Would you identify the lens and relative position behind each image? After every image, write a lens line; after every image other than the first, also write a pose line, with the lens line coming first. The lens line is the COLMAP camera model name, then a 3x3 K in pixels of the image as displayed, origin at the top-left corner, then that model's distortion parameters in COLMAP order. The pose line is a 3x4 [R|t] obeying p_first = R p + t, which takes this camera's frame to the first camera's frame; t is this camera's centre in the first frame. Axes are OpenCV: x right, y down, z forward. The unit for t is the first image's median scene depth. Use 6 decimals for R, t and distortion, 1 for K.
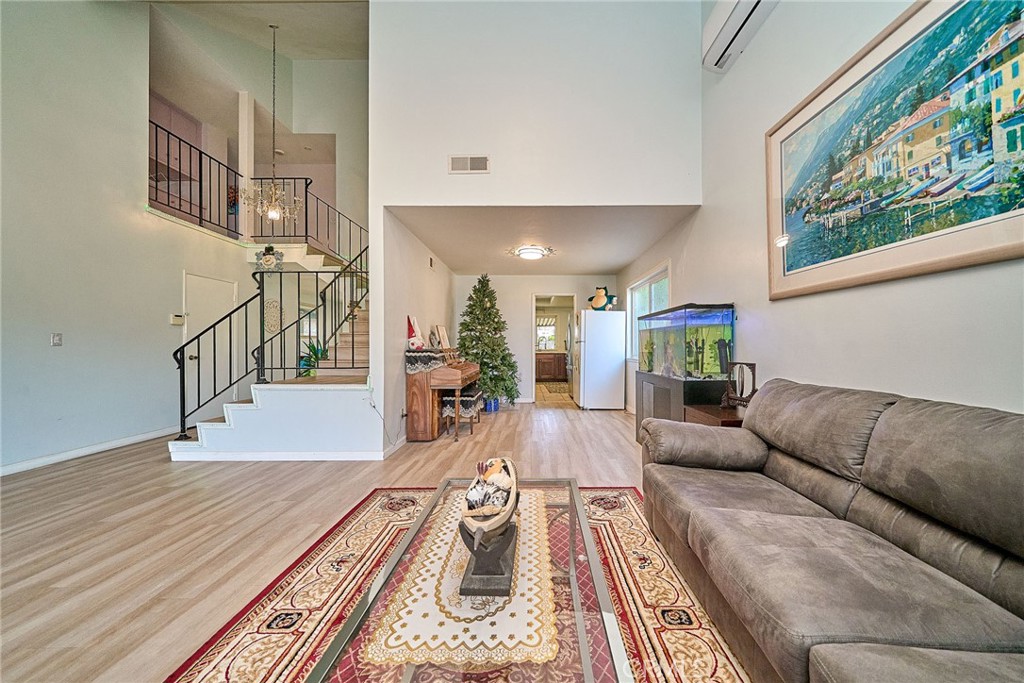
lens RADIAL K [[360.5, 0, 531.3], [0, 360.5, 343.5], [0, 0, 1]] dist [-0.001131, -0.000312]
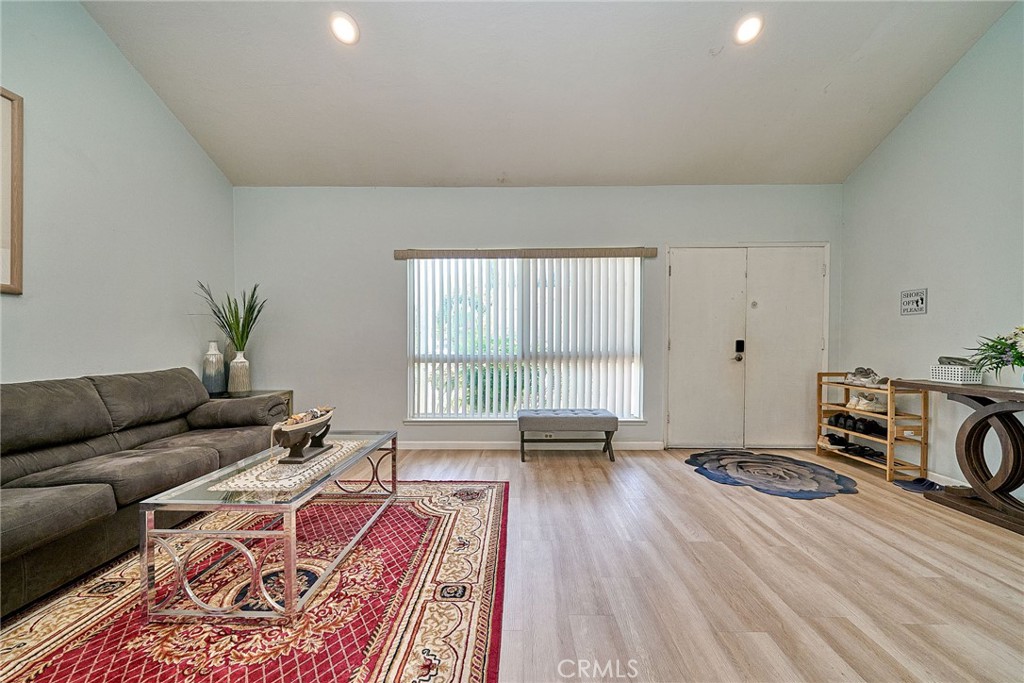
lens RADIAL K [[379.1, 0, 505.6], [0, 379.1, 350.1], [0, 0, 1]] dist [-0.000602, -0.000065]
pose [[-0.999581, 0.007446, 0.027957, -0.246321], [0.007978, 0.999788, 0.018967, 0.002137], [-0.027810, 0.019182, -0.999429, 0.597196]]
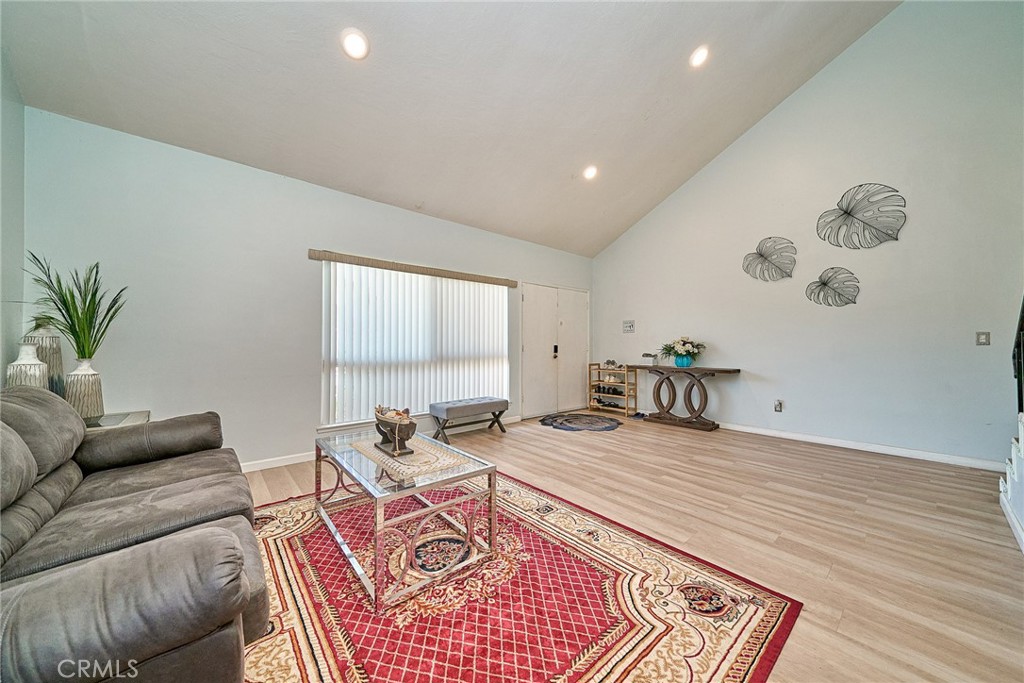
lens RADIAL K [[355.9, 0, 513.4], [0, 355.9, 345.4], [0, 0, 1]] dist [0.000200, -0.000147]
pose [[-0.763470, 0.004870, -0.645825, 0.138019], [0.007587, 0.999970, -0.001429, 0.001443], [0.645798, -0.005991, -0.763484, 0.606278]]
